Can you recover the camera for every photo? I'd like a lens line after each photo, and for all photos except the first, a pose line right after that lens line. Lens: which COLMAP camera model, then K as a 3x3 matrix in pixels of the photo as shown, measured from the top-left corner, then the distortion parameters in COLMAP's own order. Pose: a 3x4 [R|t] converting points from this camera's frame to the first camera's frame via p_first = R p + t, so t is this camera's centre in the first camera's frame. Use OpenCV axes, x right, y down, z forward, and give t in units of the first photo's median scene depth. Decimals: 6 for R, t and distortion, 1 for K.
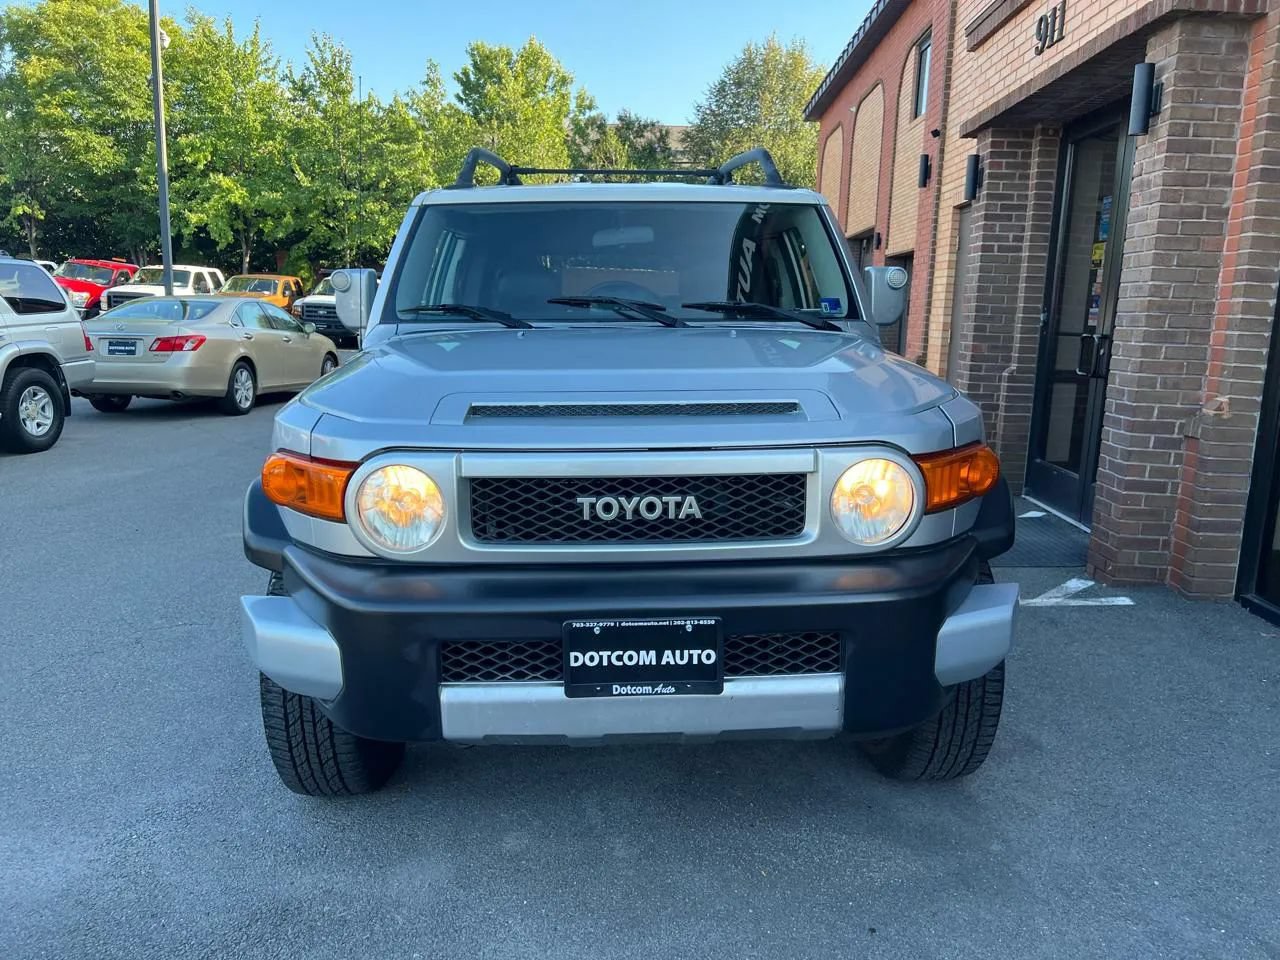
lens RADIAL K [[960.1, 0, 649.7], [0, 960.1, 487.6], [0, 0, 1]] dist [0.047572, -0.053675]
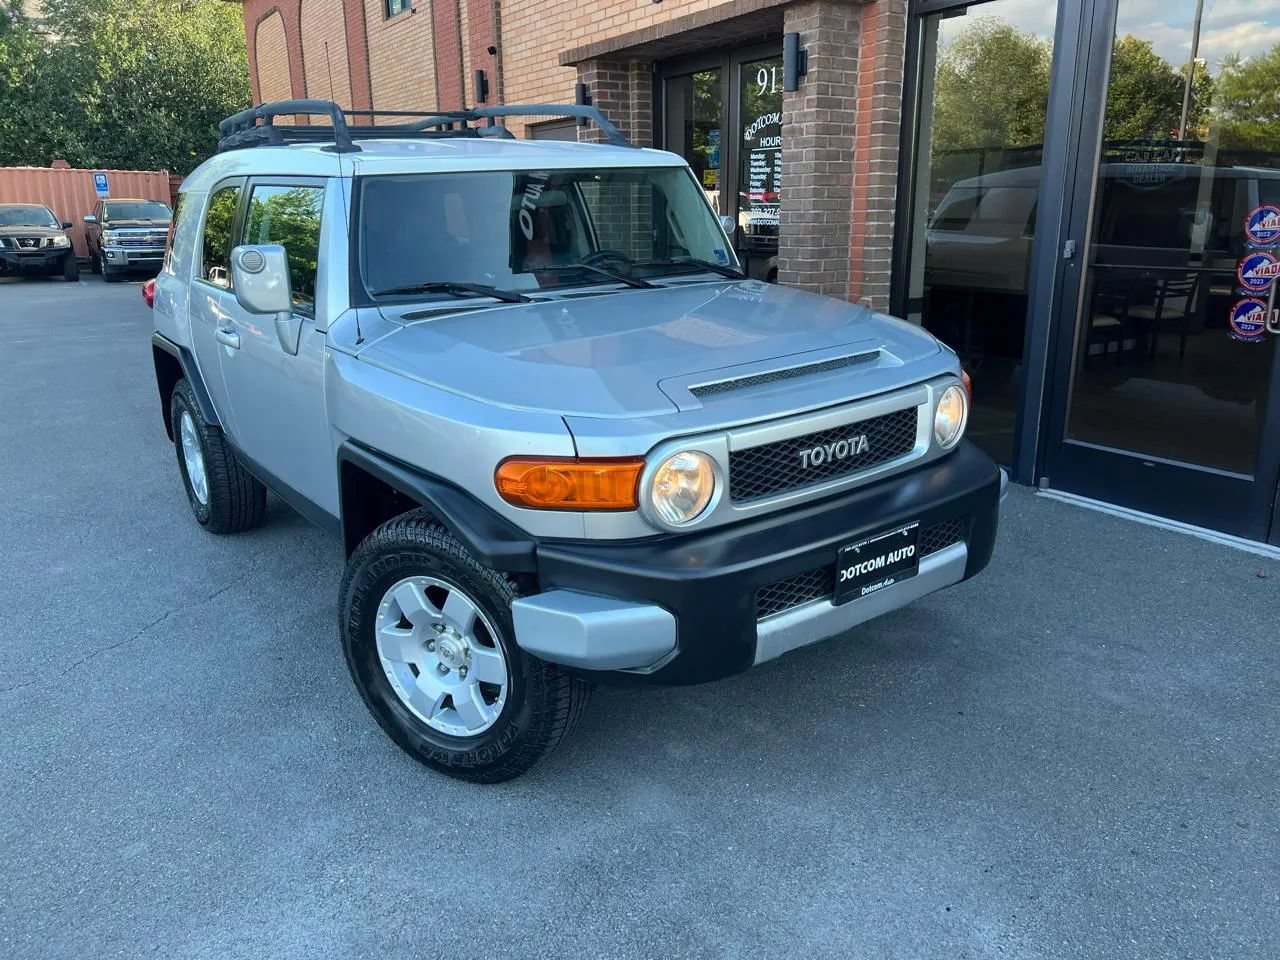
lens RADIAL K [[958.7, 0, 645.1], [0, 958.7, 476.1], [0, 0, 1]] dist [0.048214, -0.055613]
pose [[0.831842, -0.184755, 0.523359, -0.885260], [0.133492, 0.981888, 0.134446, -0.149919], [-0.538720, -0.041974, 0.841439, 0.065639]]
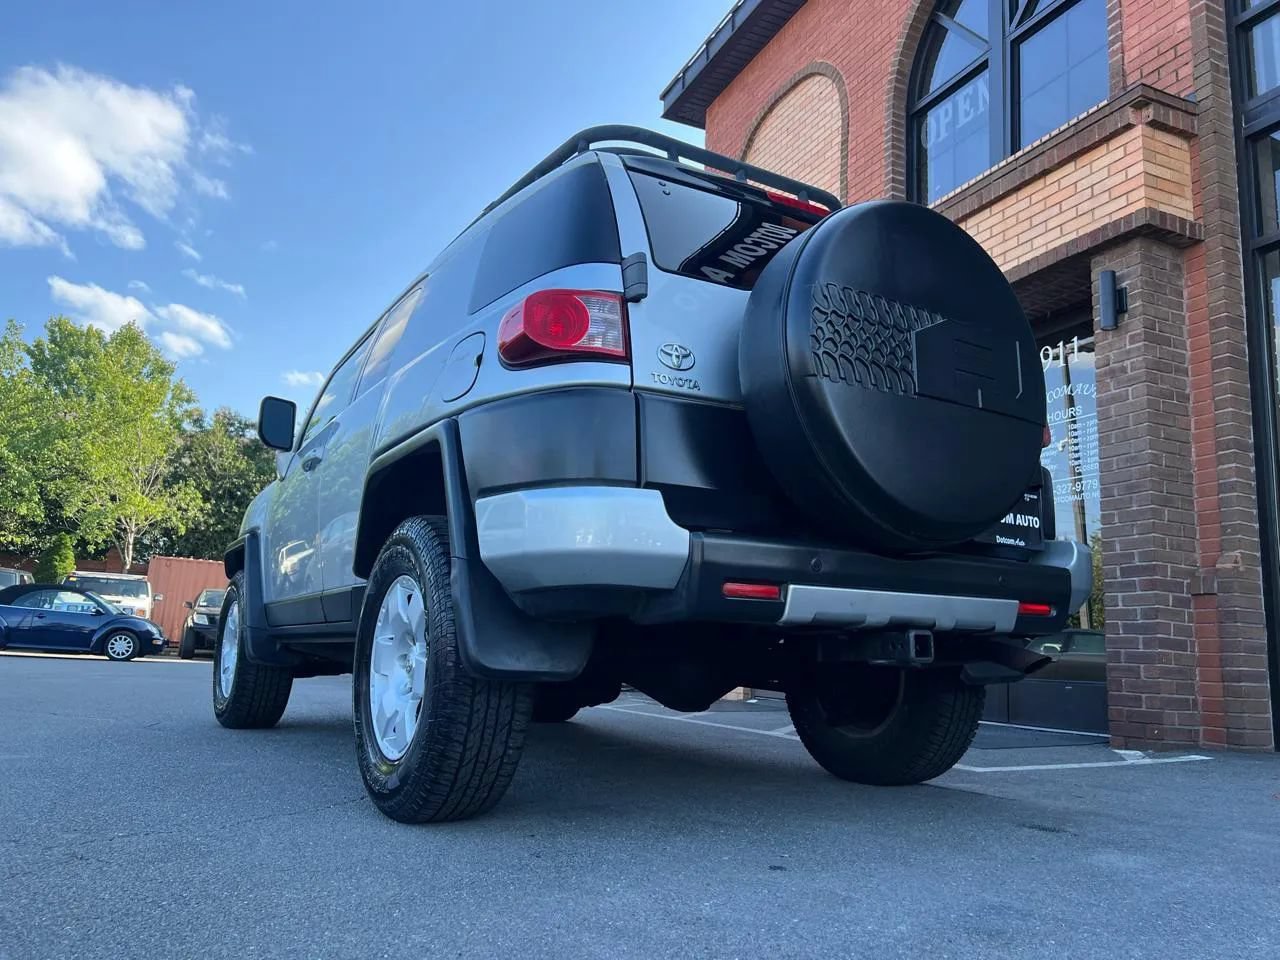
lens RADIAL K [[962.3, 0, 647.1], [0, 962.3, 488.9], [0, 0, 1]] dist [0.031747, -0.026818]
pose [[0.903018, 0.086055, 0.420896, -0.974666], [0.058776, 0.945771, -0.319471, 0.312285], [-0.425564, 0.313227, 0.848990, 0.733739]]
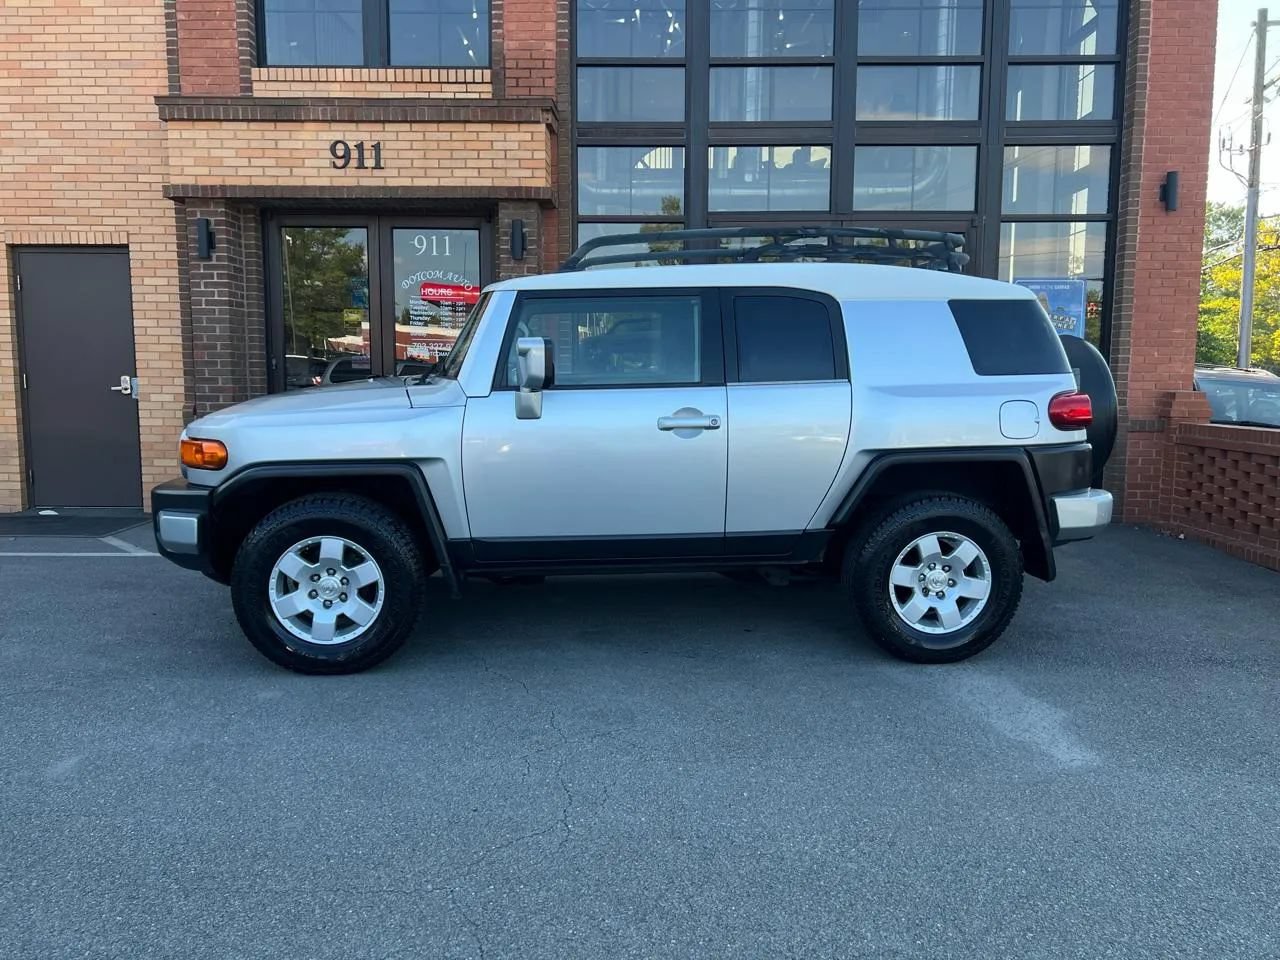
lens RADIAL K [[958.1, 0, 640.0], [0, 958.1, 480.0], [0, 0, 1]] dist [0.041088, -0.034818]
pose [[0.005323, -0.135685, 0.990738, -2.761303], [0.173066, 0.975926, 0.132726, -0.374378], [-0.984896, 0.170756, 0.028677, 1.779230]]
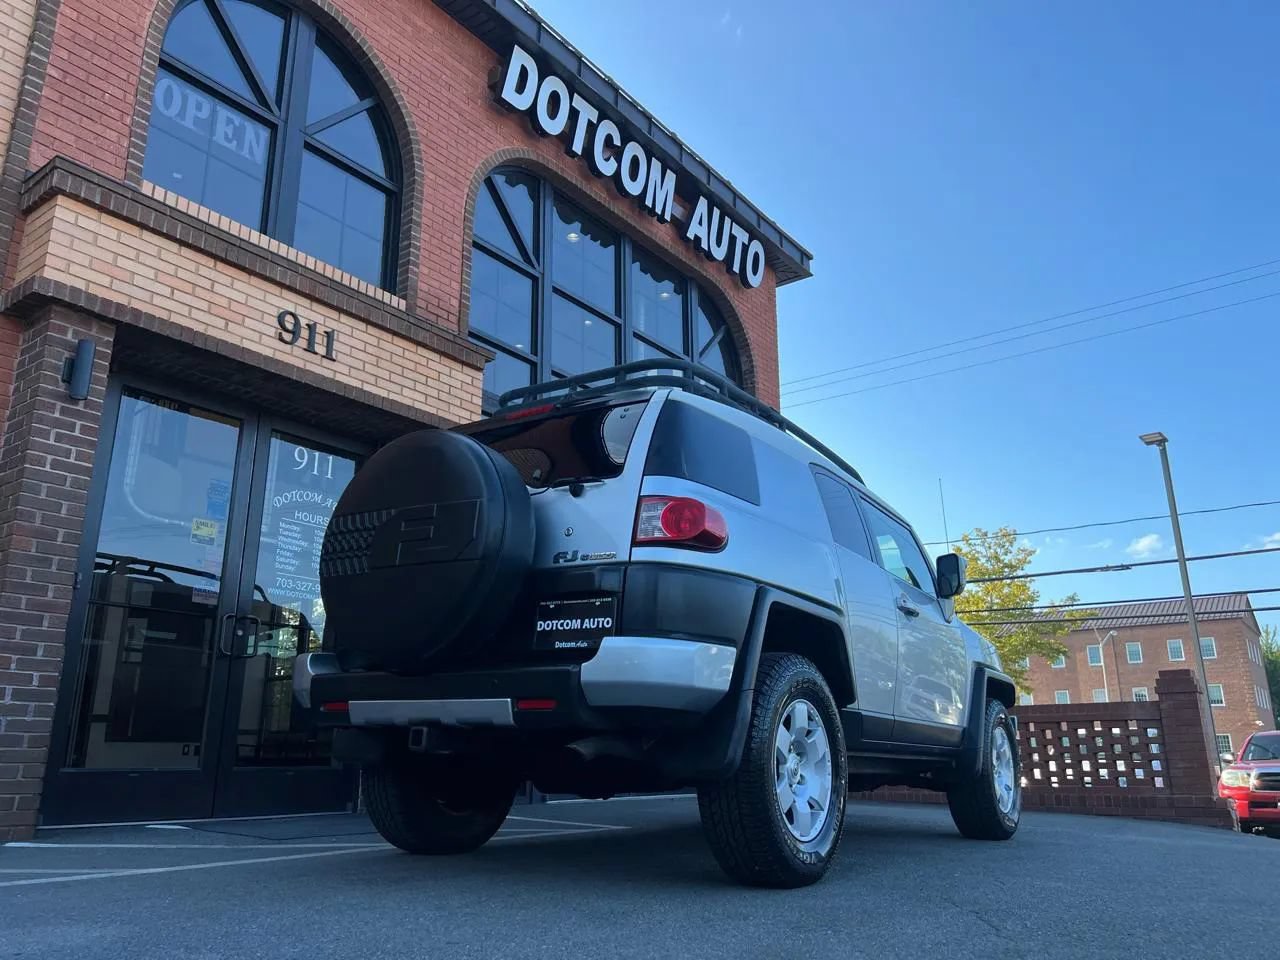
lens RADIAL K [[957.7, 0, 651.6], [0, 957.7, 479.9], [0, 0, 1]] dist [0.046010, -0.062072]
pose [[-0.811830, 0.138361, 0.567264, -1.373573], [0.084435, 0.989126, -0.120419, -0.406661], [-0.577757, -0.049863, -0.814684, 4.568631]]
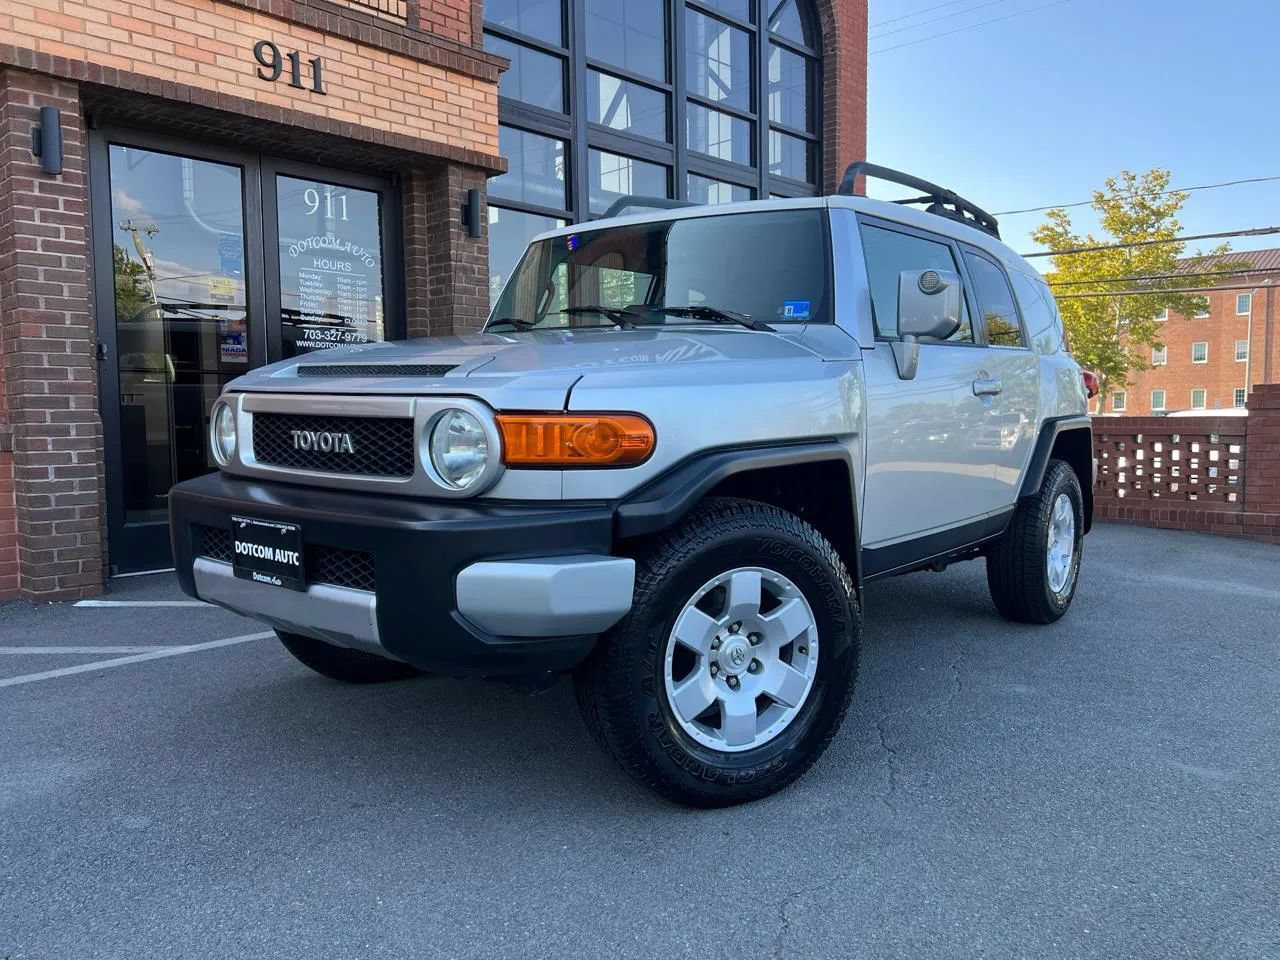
lens RADIAL K [[958.7, 0, 645.1], [0, 958.7, 476.1], [0, 0, 1]] dist [0.048214, -0.055613]
pose [[-0.731346, -0.069746, 0.678431, -1.551568], [0.108006, 0.970359, 0.216188, -0.663140], [-0.673400, 0.231383, -0.702135, 4.287885]]
